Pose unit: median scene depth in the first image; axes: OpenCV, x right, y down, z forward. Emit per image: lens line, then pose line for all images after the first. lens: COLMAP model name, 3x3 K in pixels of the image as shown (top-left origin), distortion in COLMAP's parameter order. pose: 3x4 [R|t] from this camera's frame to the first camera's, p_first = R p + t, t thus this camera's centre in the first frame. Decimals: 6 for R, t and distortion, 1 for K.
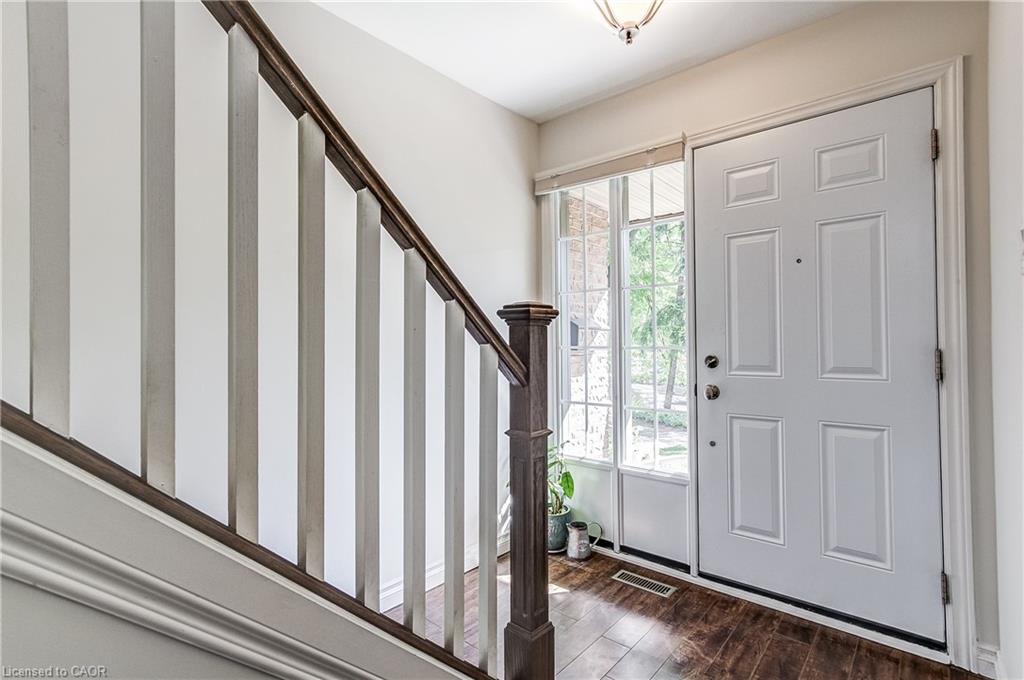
lens RADIAL K [[476.0, 0, 519.1], [0, 476.0, 338.2], [0, 0, 1]] dist [0.004581, 0.001392]
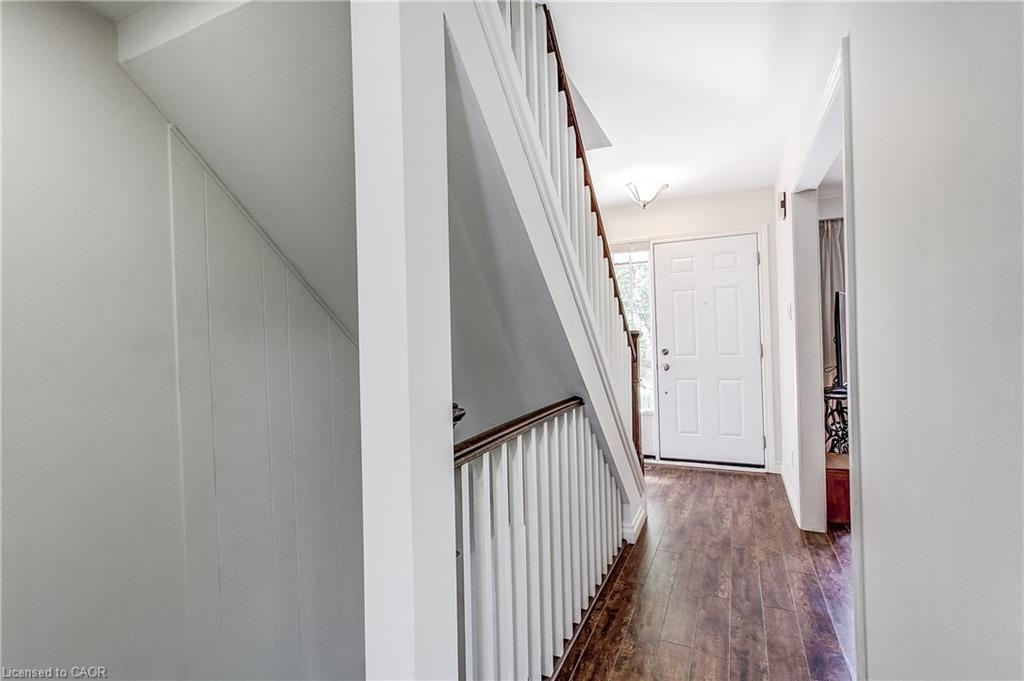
lens RADIAL K [[476.0, 0, 503.6], [0, 476.0, 345.5], [0, 0, 1]] dist [0.004581, 0.001392]
pose [[0.963875, -0.024320, 0.265244, -0.864893], [0.021818, 0.999685, 0.012375, -0.020379], [-0.265461, -0.006140, 0.964102, -0.832830]]
